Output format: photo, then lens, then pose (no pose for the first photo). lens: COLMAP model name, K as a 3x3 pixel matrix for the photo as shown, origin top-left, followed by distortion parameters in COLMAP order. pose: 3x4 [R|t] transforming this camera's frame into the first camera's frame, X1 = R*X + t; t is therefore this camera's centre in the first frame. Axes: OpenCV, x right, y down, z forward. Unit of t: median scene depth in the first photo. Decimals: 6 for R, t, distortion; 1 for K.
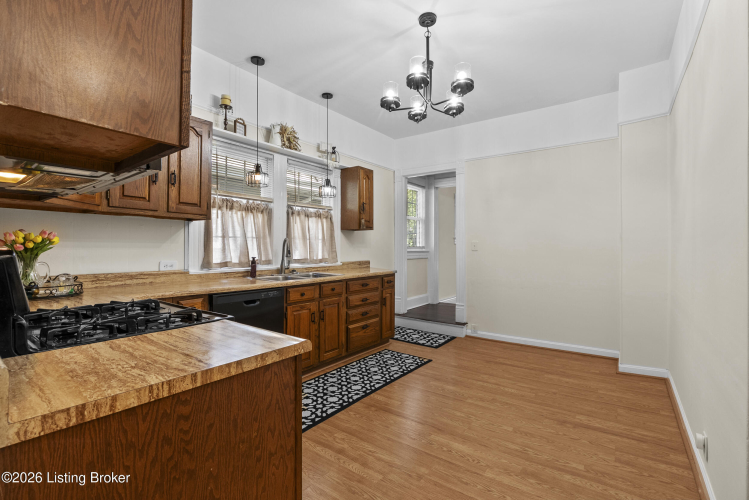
lens RADIAL K [[341.0, 0, 375.1], [0, 341.0, 246.0], [0, 0, 1]] dist [-0.005228, 0.003357]
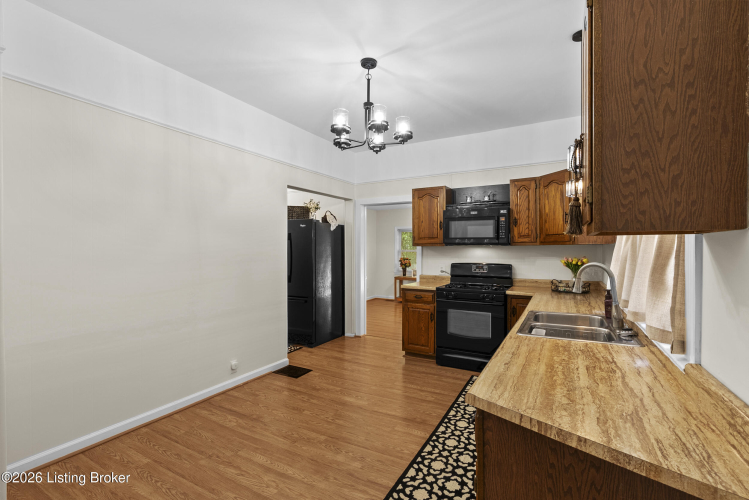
lens RADIAL K [[341.0, 0, 374.5], [0, 341.0, 250.3], [0, 0, 1]] dist [-0.005228, 0.003357]
pose [[-0.991714, 0.001052, -0.128462, 0.216832], [0.001244, 0.999998, -0.001416, -0.048852], [0.128461, -0.001564, -0.991713, 1.645546]]
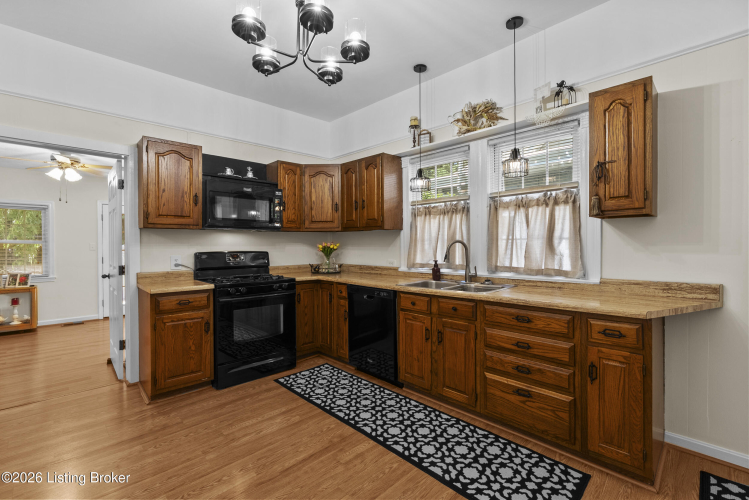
lens RADIAL K [[341.0, 0, 374.1], [0, 341.0, 248.8], [0, 0, 1]] dist [-0.005228, 0.003357]
pose [[-0.162802, 0.011154, -0.986596, 0.663797], [0.010256, 0.999901, 0.009612, -0.013244], [0.986606, -0.008554, -0.162900, 0.991782]]
